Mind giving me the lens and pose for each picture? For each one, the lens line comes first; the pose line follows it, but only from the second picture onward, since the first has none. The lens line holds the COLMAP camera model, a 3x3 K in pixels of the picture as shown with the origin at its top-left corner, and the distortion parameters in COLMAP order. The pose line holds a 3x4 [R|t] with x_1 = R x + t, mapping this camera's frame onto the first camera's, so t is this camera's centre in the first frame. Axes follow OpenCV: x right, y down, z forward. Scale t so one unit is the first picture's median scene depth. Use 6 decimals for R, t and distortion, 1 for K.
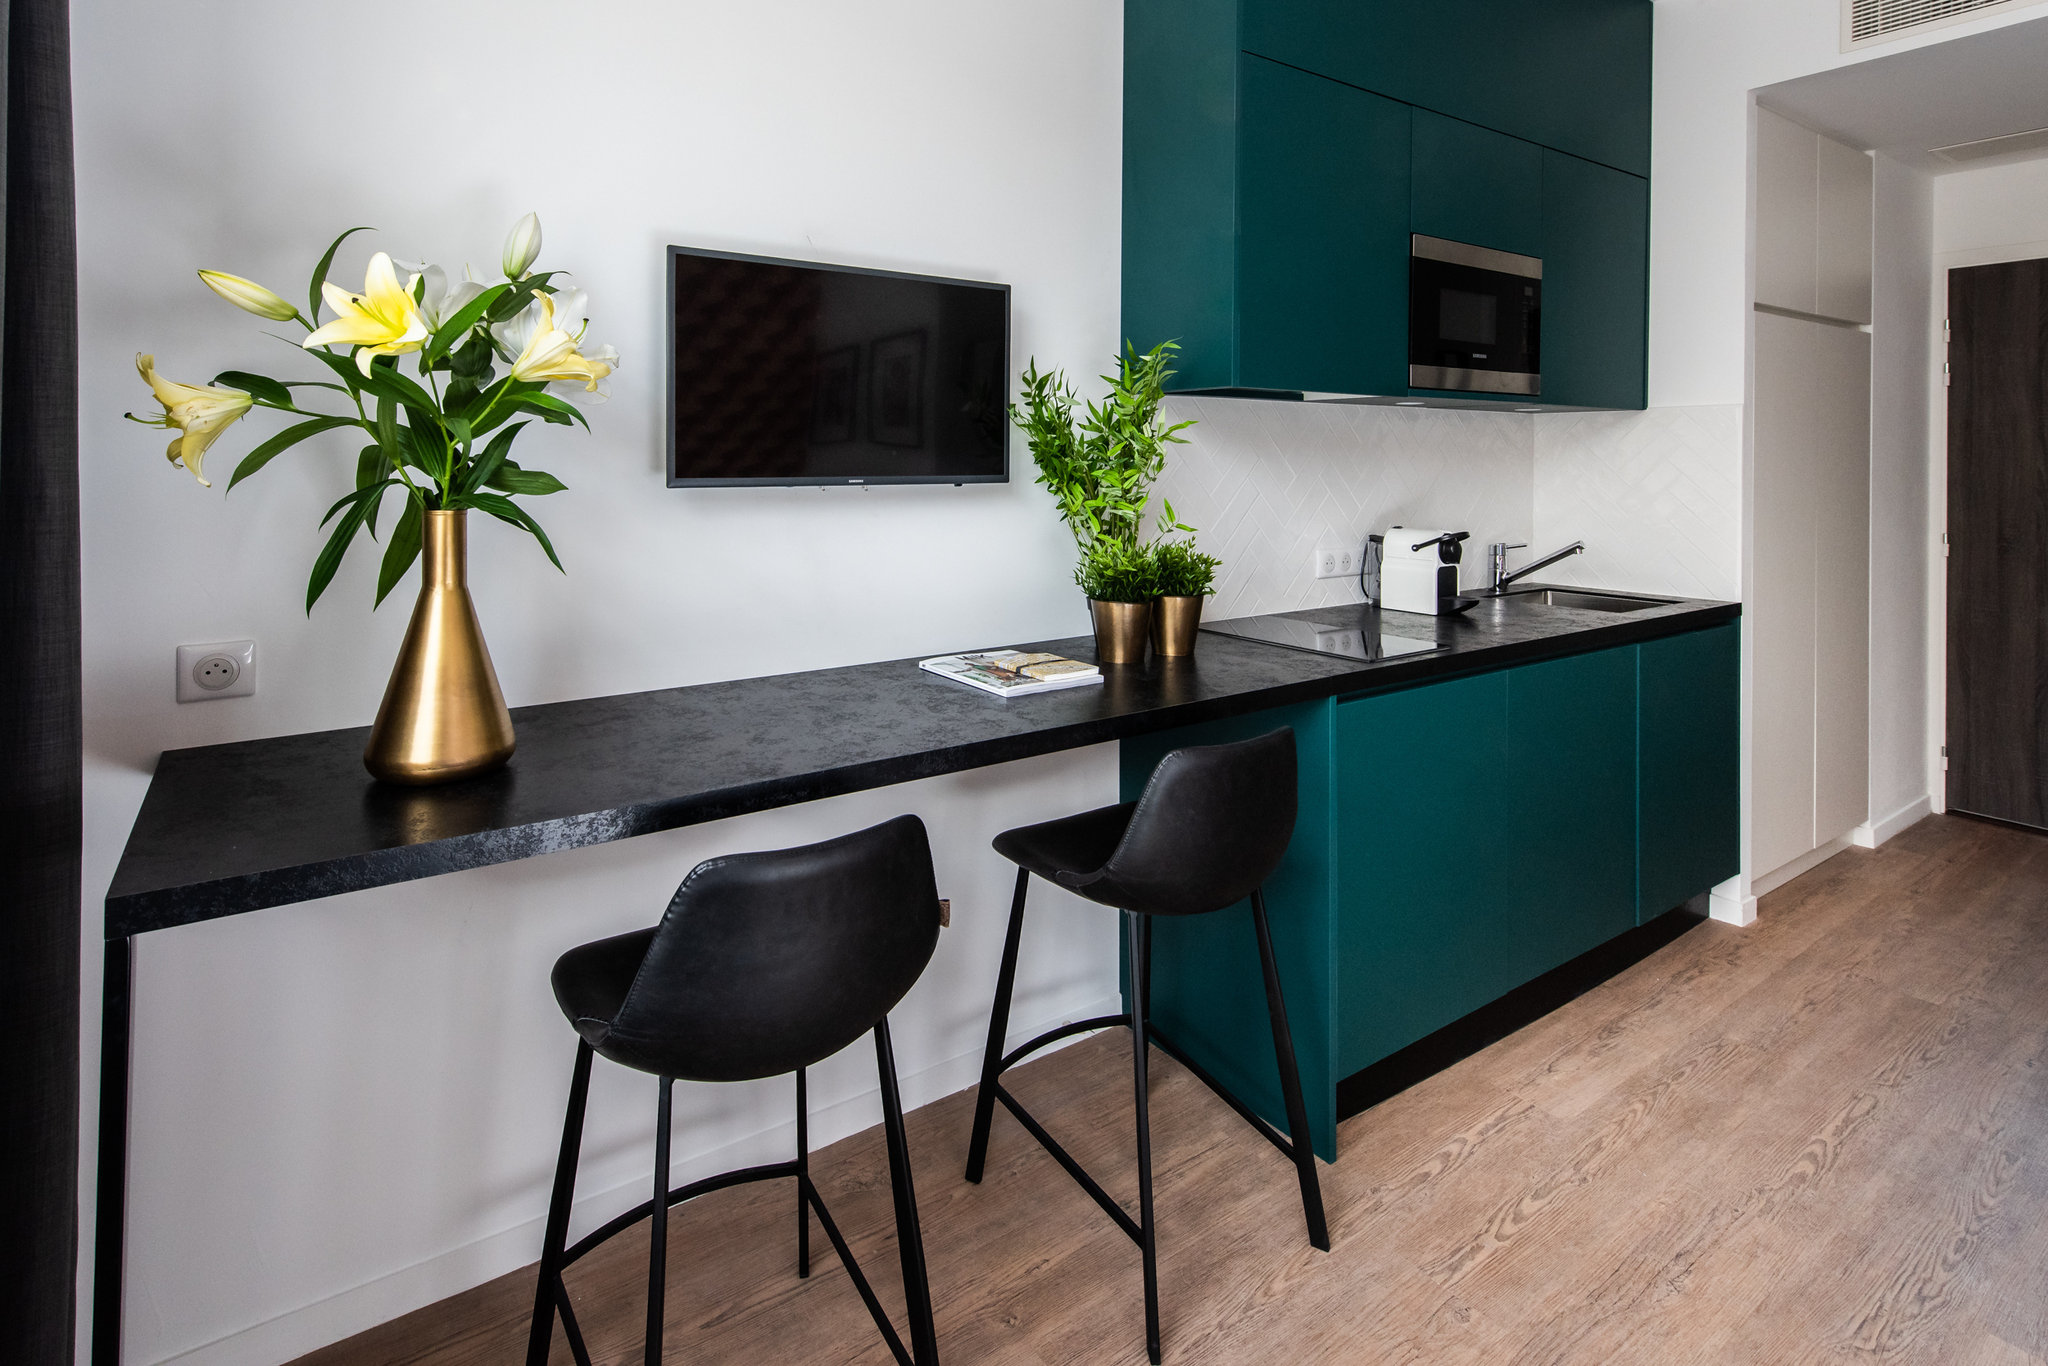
lens RADIAL K [[1047.6, 0, 1110.1], [0, 1047.6, 465.0], [0, 0, 1]] dist [0.001183, -0.000948]
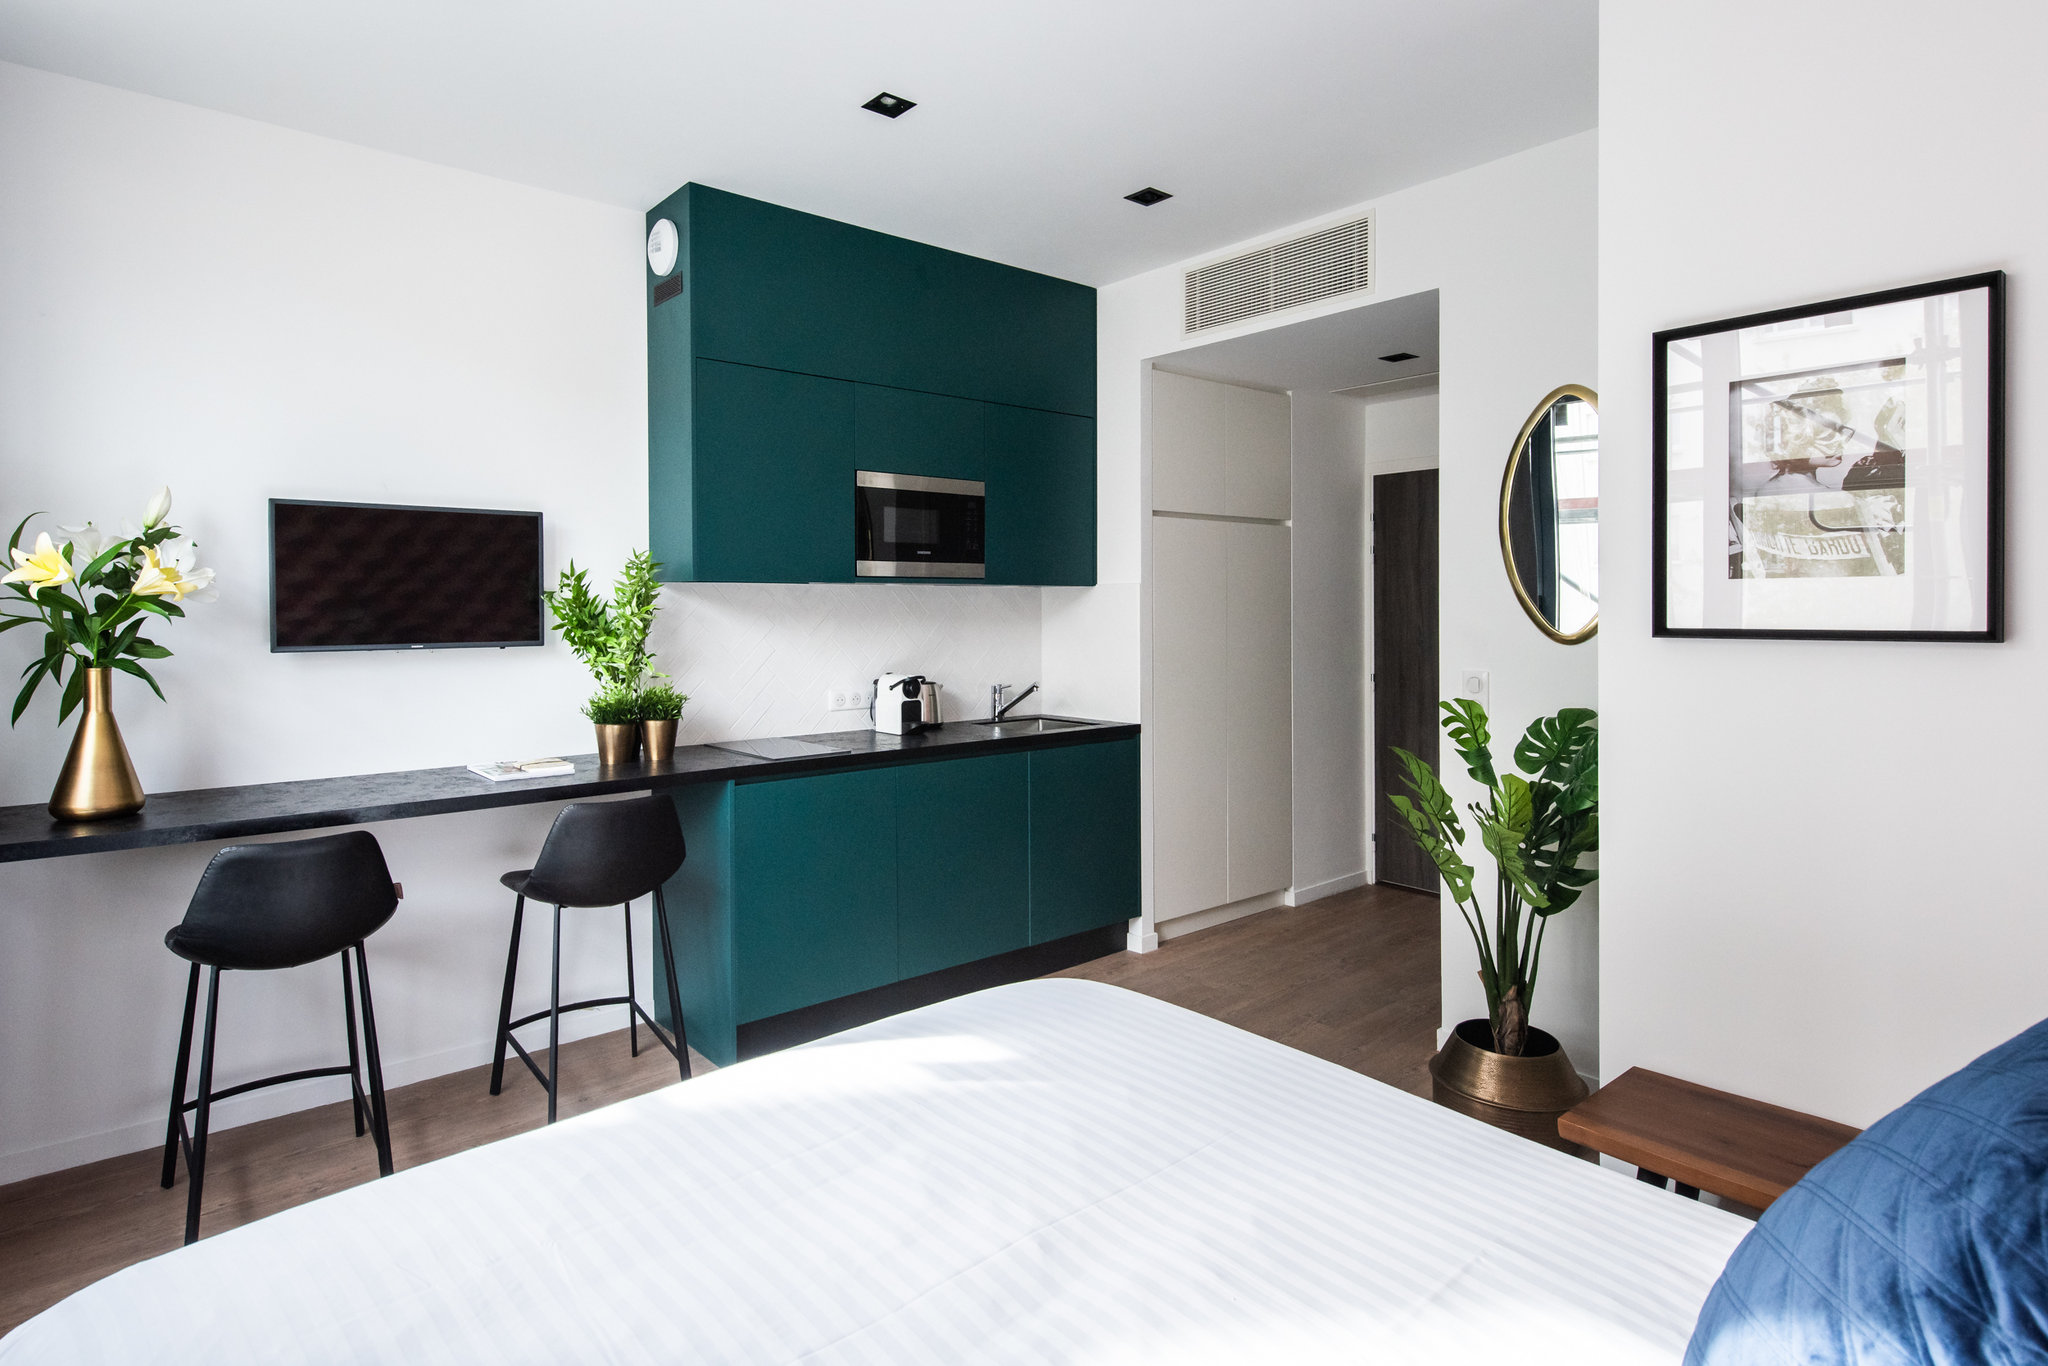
lens RADIAL K [[1026.9, 0, 1027.7], [0, 1026.9, 624.9], [0, 0, 1]] dist [0.003296, -0.000245]
pose [[0.996733, -0.009245, 0.080230, 0.574080], [0.008806, 0.999944, 0.005835, -0.018883], [-0.080280, -0.005110, 0.996759, -0.621246]]
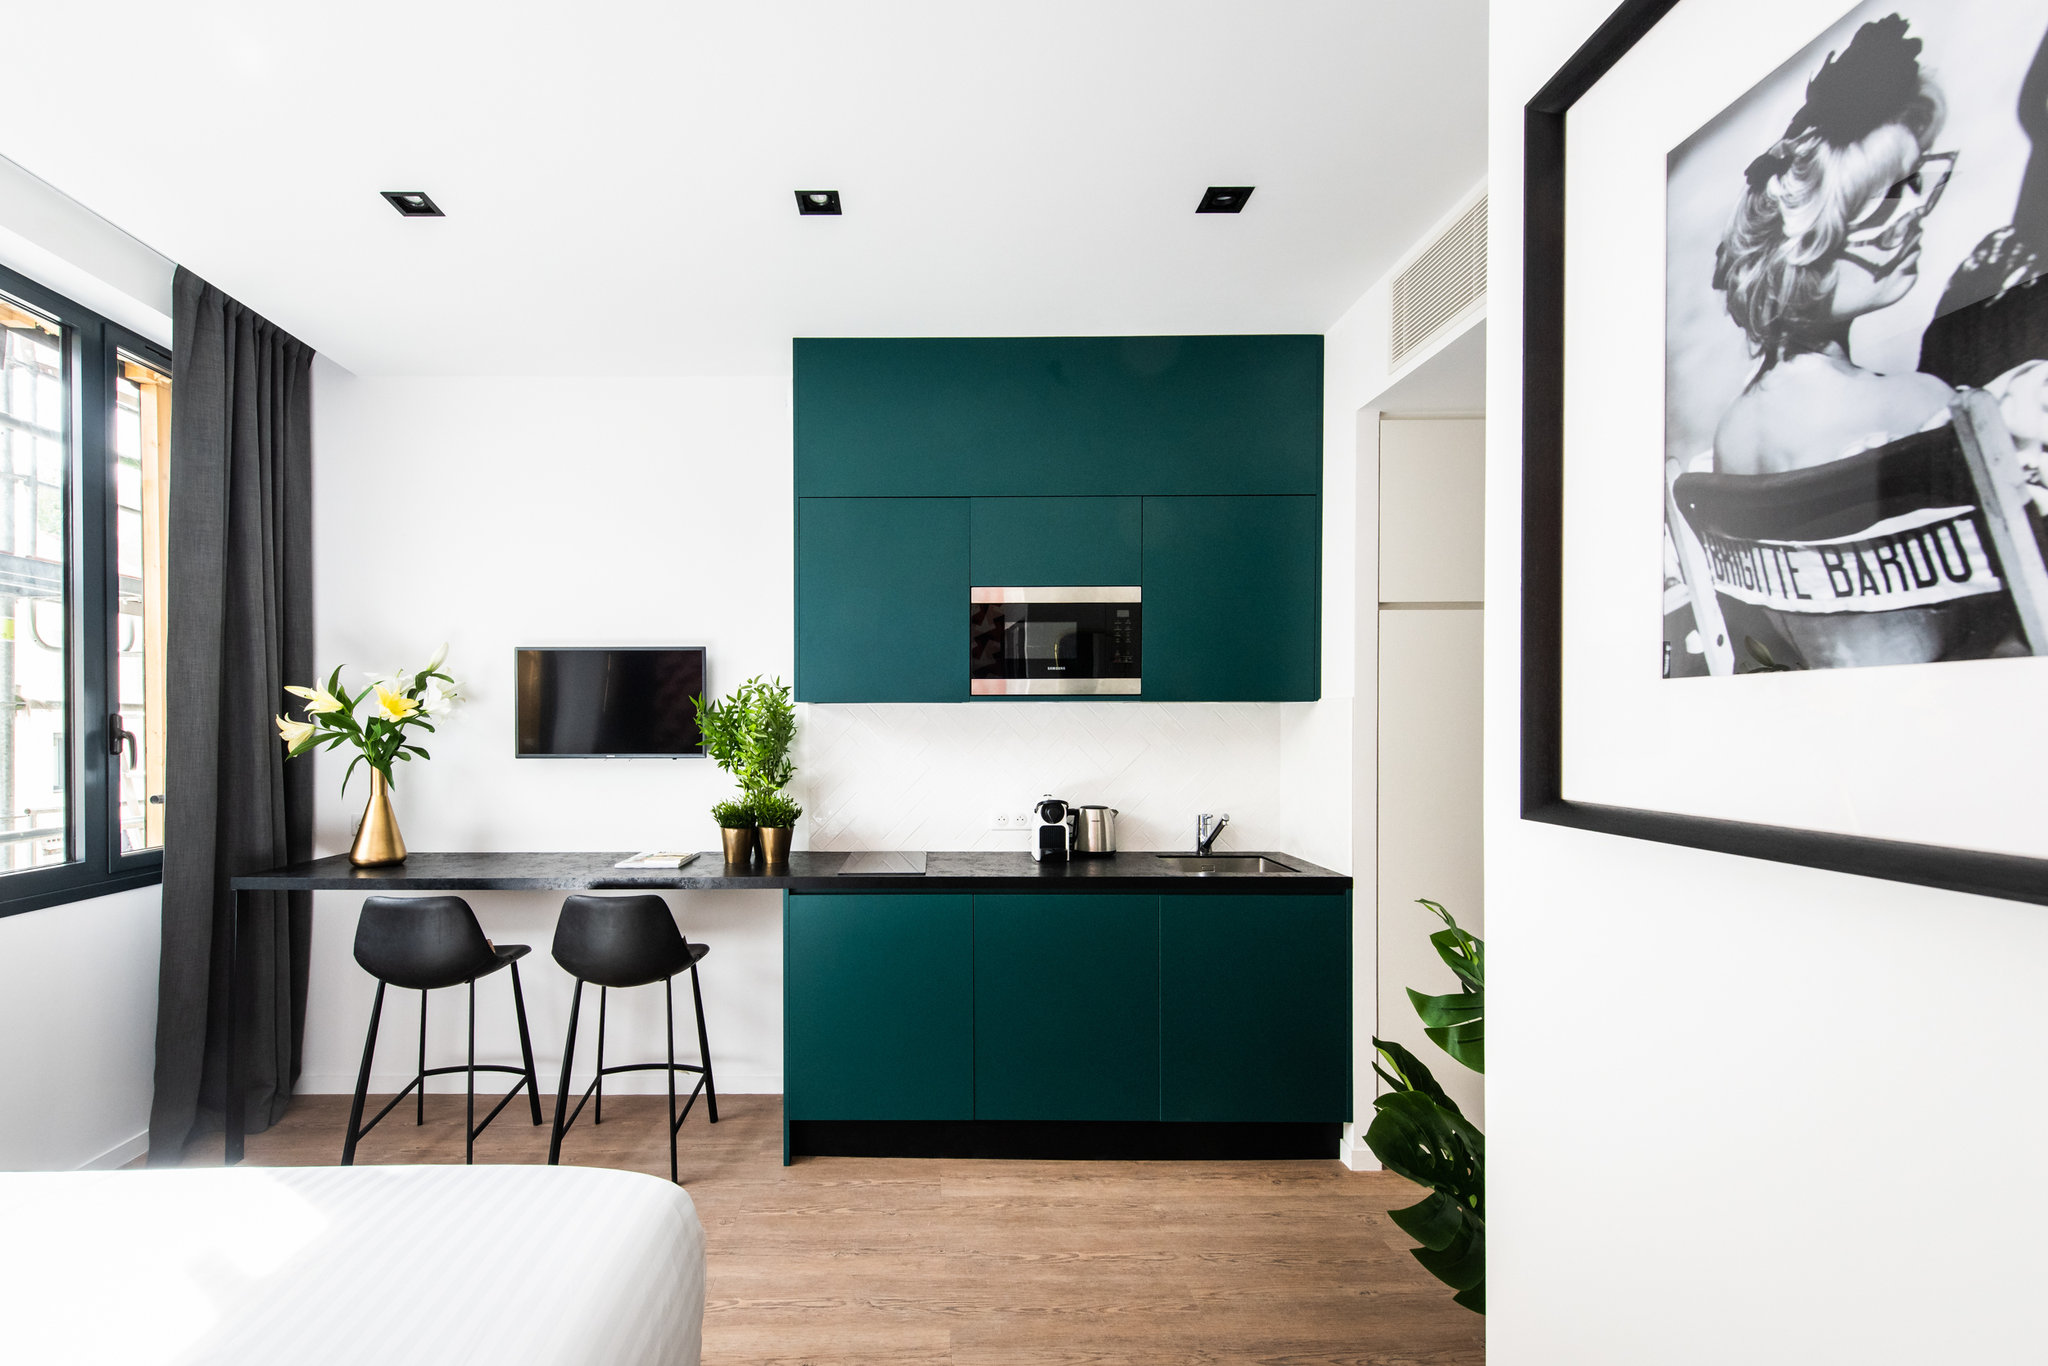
lens RADIAL K [[920.3, 0, 893.6], [0, 920.3, 736.1], [0, 0, 1]] dist [0.000848, -0.000301]
pose [[0.817869, 0.002576, -0.575398, 1.295055], [-0.001356, 0.999996, 0.002550, -0.031180], [0.575402, -0.001306, 0.817869, -0.118669]]
